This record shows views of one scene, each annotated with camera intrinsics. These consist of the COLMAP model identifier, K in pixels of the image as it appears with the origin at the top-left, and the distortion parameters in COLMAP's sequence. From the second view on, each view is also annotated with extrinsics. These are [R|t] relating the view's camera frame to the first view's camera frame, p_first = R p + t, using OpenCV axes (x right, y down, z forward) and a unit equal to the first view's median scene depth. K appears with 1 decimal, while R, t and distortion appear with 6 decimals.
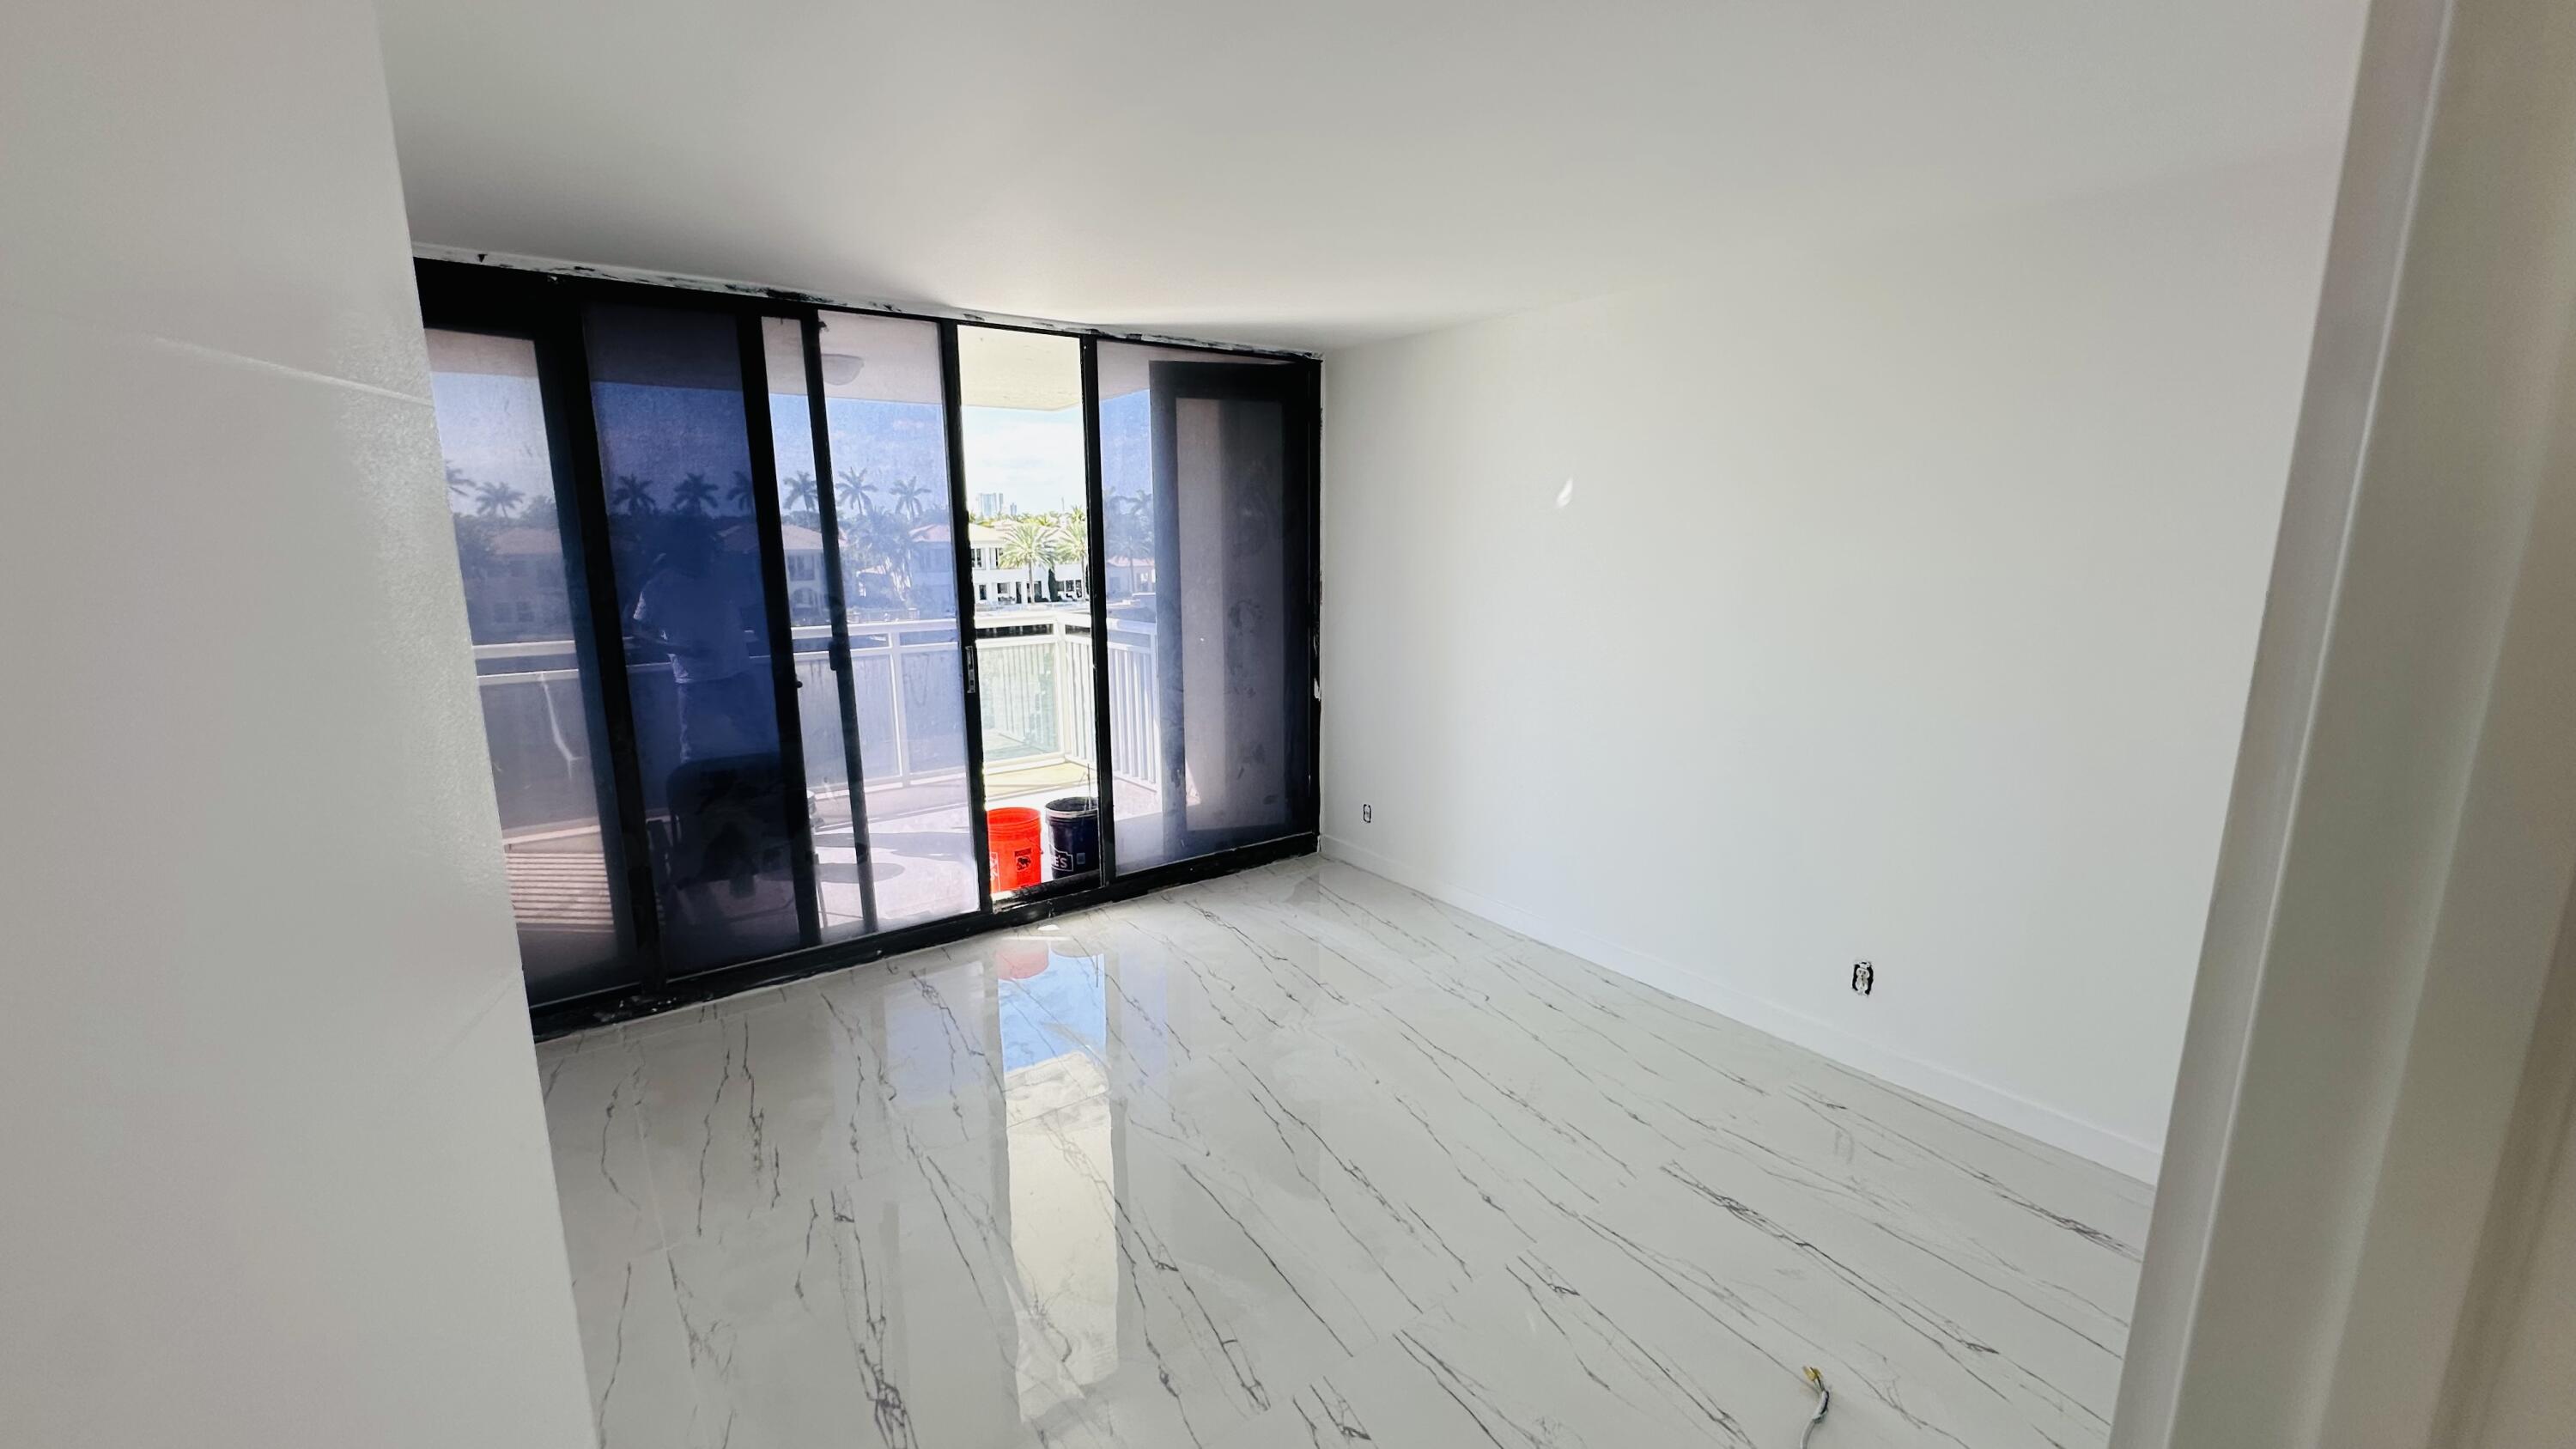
lens RADIAL K [[1019.7, 0, 1292.8], [0, 1019.7, 720.9], [0, 0, 1]] dist [0.000749, 0.000158]
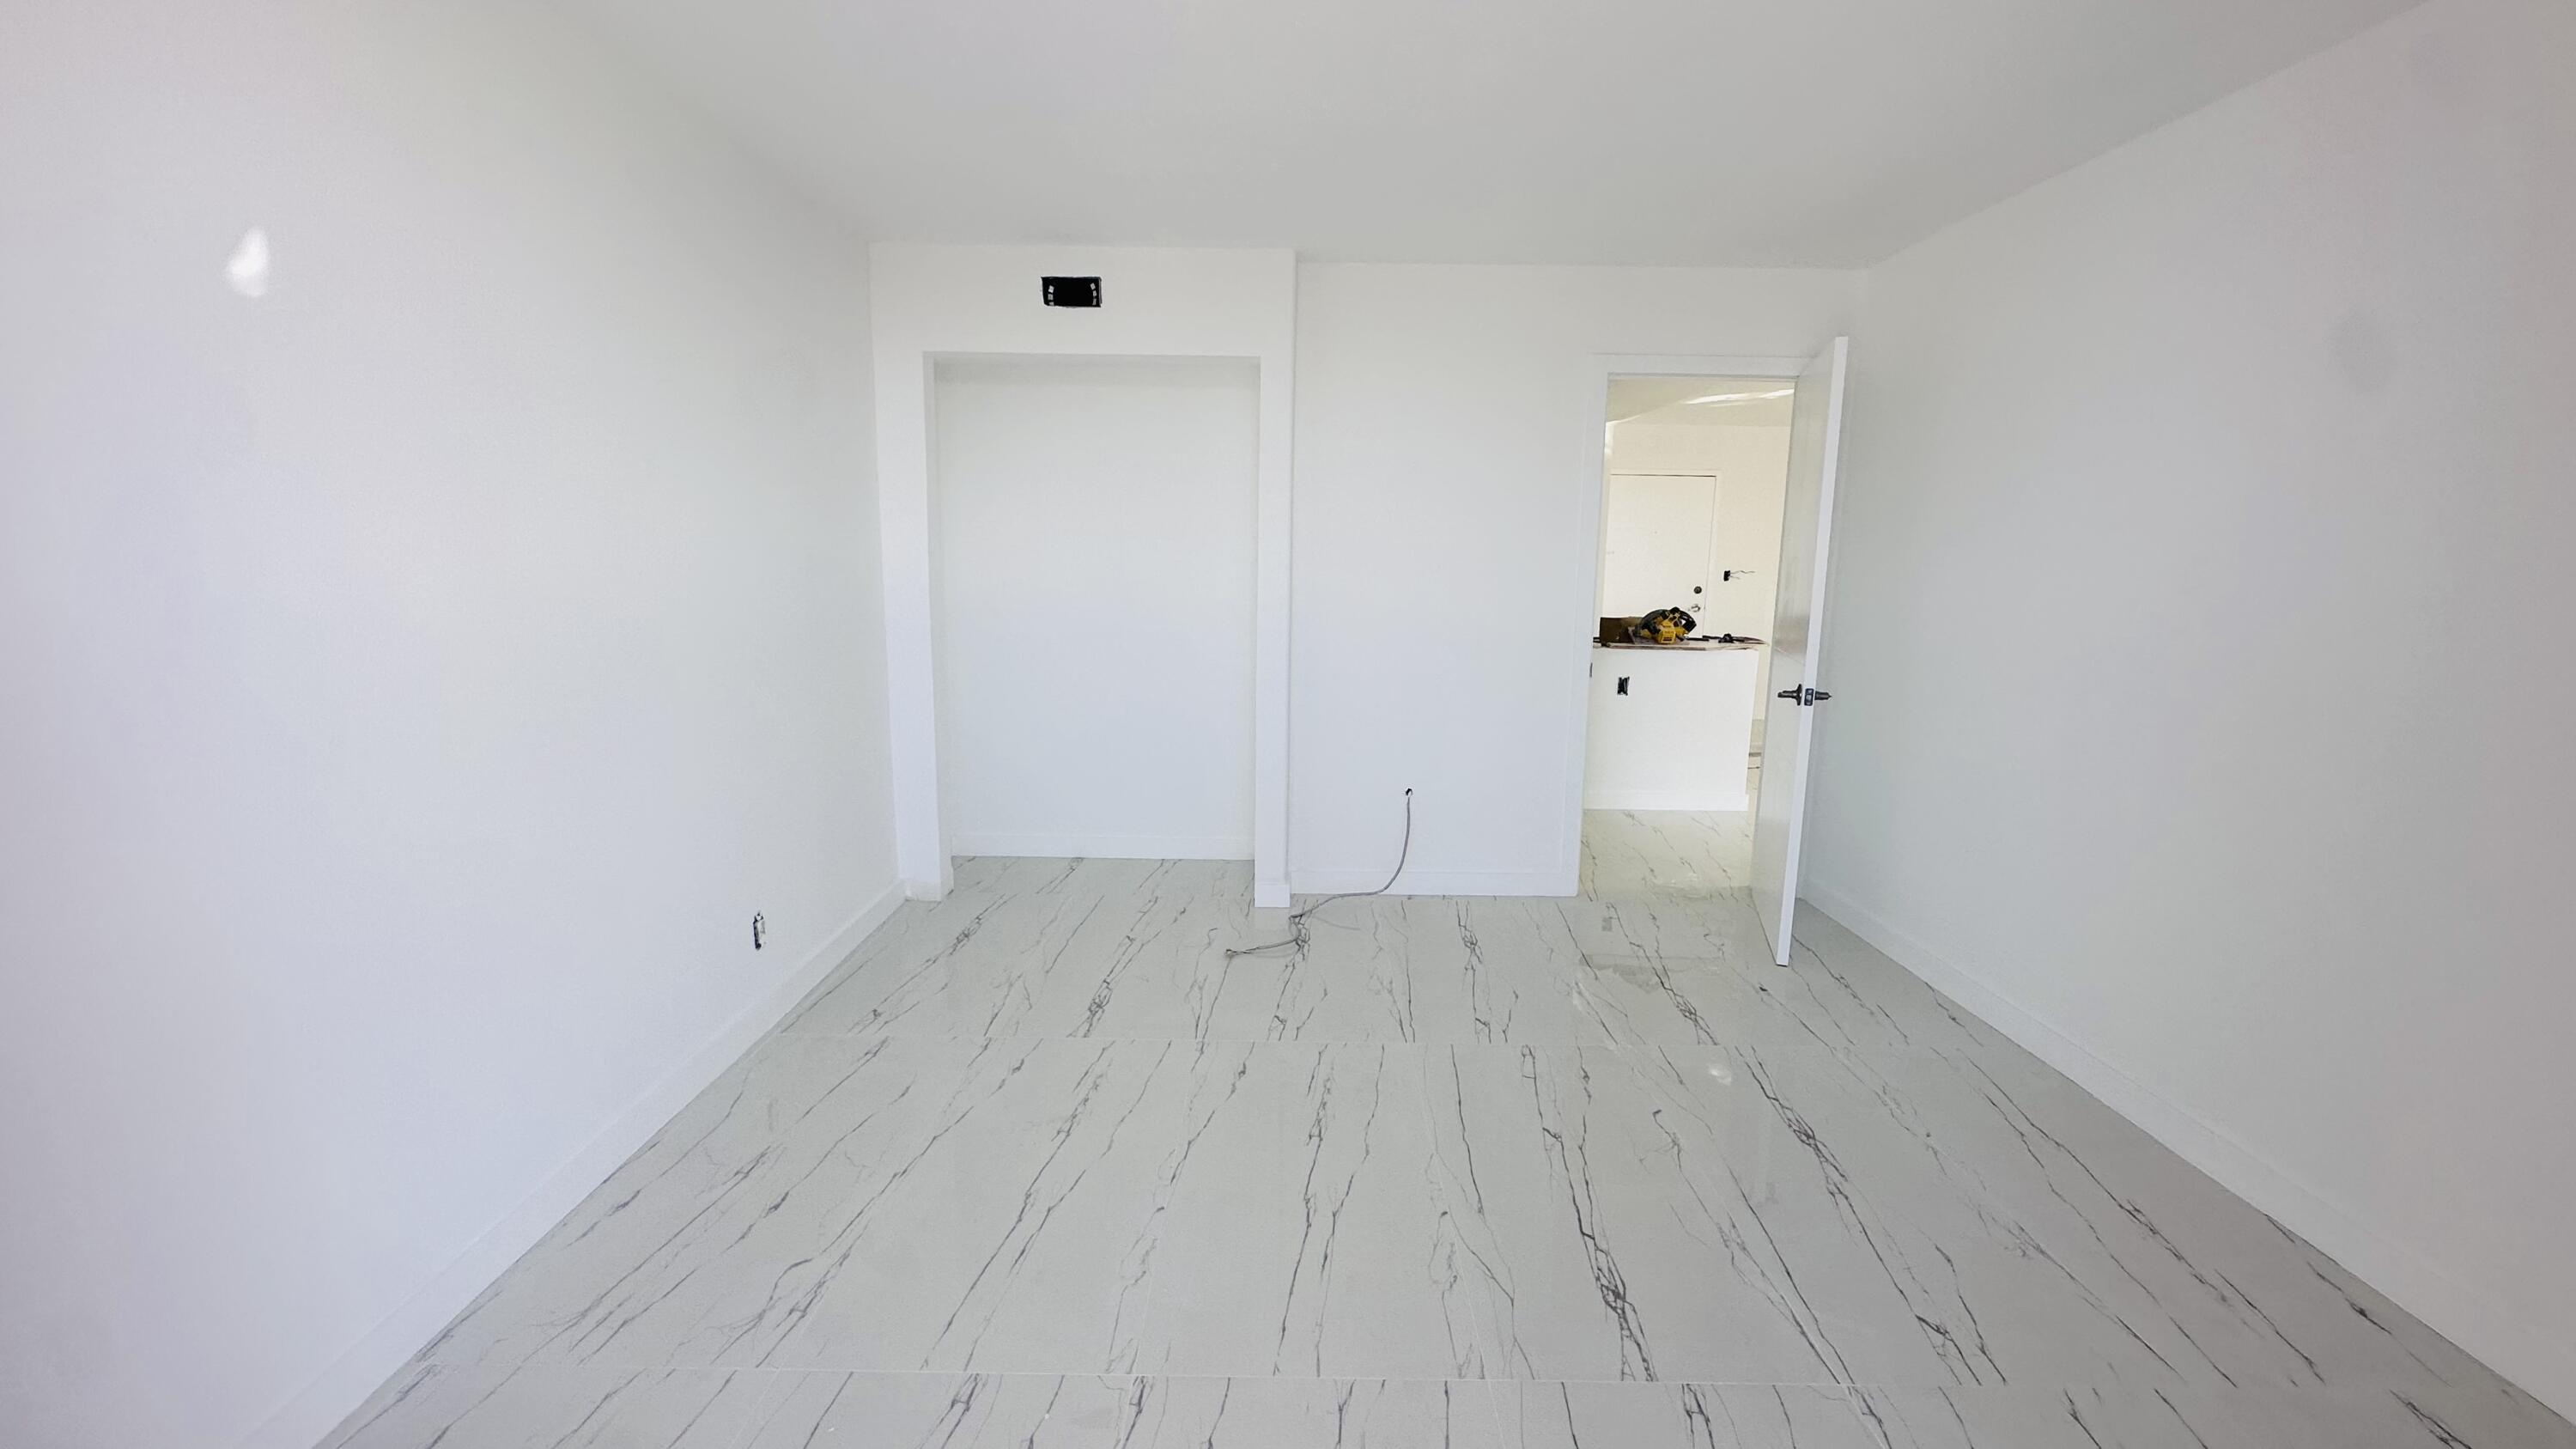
lens RADIAL K [[1019.7, 0, 1294.0], [0, 1019.7, 727.2], [0, 0, 1]] dist [0.000749, 0.000158]
pose [[-0.798069, -0.108918, 0.592640, -0.449976], [0.106647, 0.942469, 0.316826, -0.206130], [-0.593053, 0.316053, -0.740540, 1.659458]]
